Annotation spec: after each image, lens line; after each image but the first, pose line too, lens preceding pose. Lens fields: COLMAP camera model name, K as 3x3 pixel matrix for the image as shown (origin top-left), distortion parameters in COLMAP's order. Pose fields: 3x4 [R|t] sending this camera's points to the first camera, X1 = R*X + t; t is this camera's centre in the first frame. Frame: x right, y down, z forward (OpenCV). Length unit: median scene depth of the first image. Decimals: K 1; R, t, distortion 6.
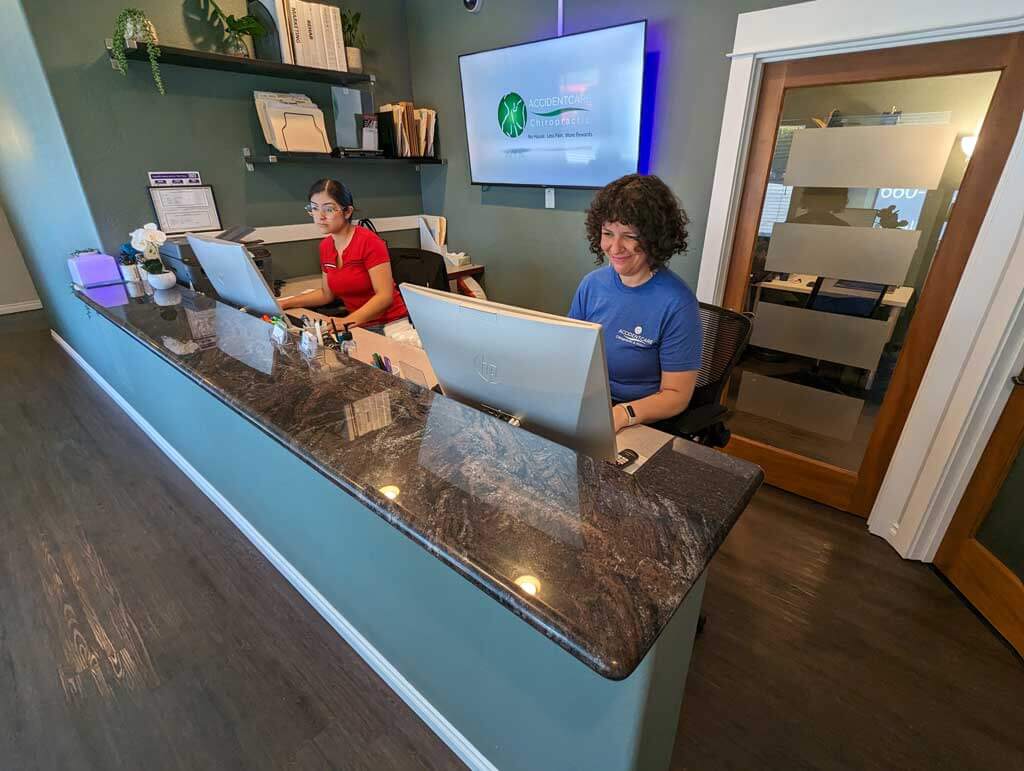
lens RADIAL K [[487.6, 0, 522.3], [0, 487.6, 391.0], [0, 0, 1]] dist [-0.001095, -0.001128]
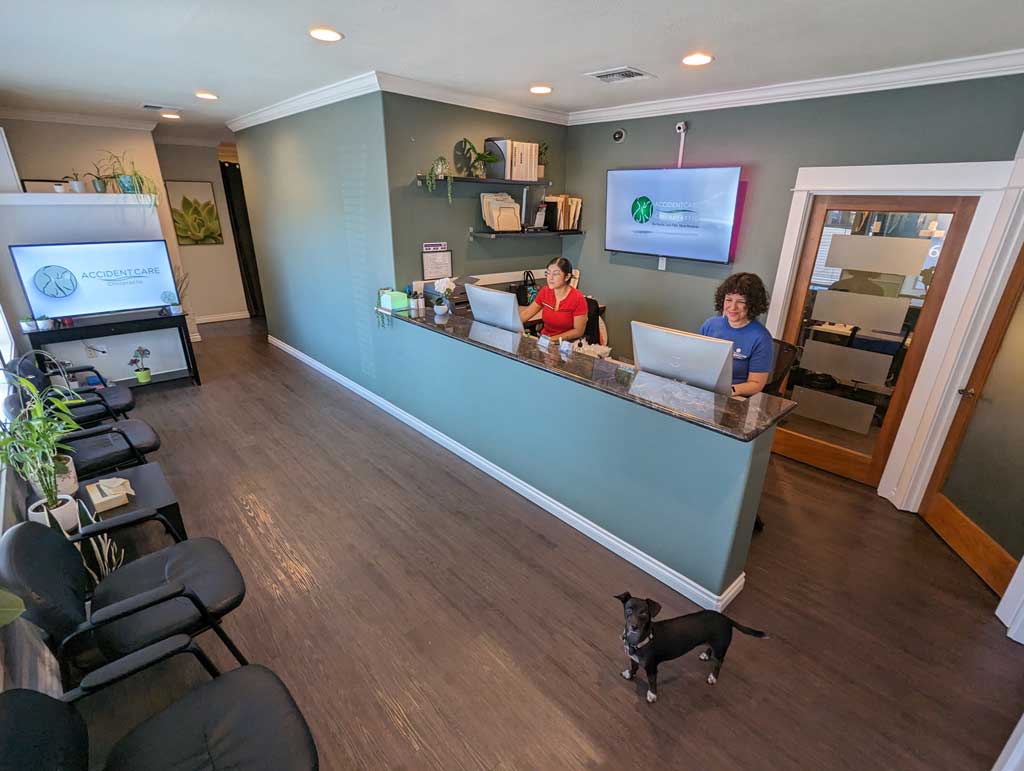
lens RADIAL K [[482.0, 0, 522.8], [0, 482.0, 393.4], [0, 0, 1]] dist [-0.005134, -0.000490]
pose [[0.994253, 0.058929, -0.089374, -0.233724], [-0.063083, 0.997020, -0.044395, 0.101000], [0.086492, 0.049778, 0.995008, -0.524996]]
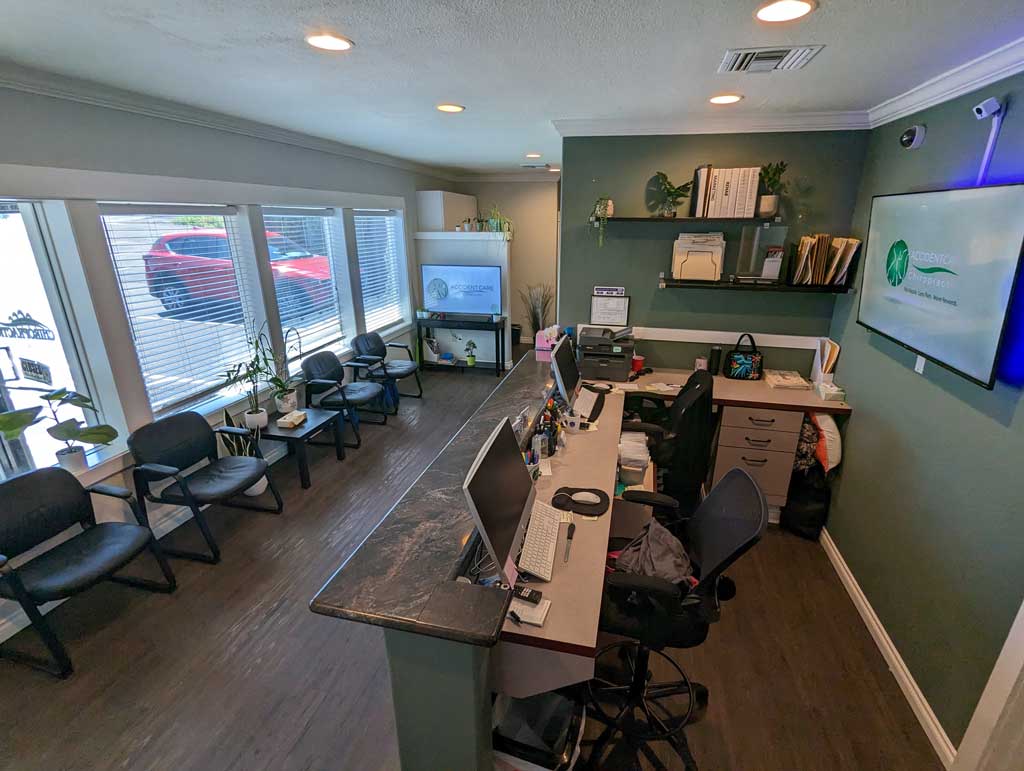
lens RADIAL K [[490.3, 0, 523.7], [0, 490.3, 390.6], [0, 0, 1]] dist [0.003514, -0.007501]
pose [[0.456610, 0.294931, -0.839359, 0.497272], [-0.371002, 0.920628, 0.121662, -0.227074], [0.808619, 0.255852, 0.529788, 0.061759]]
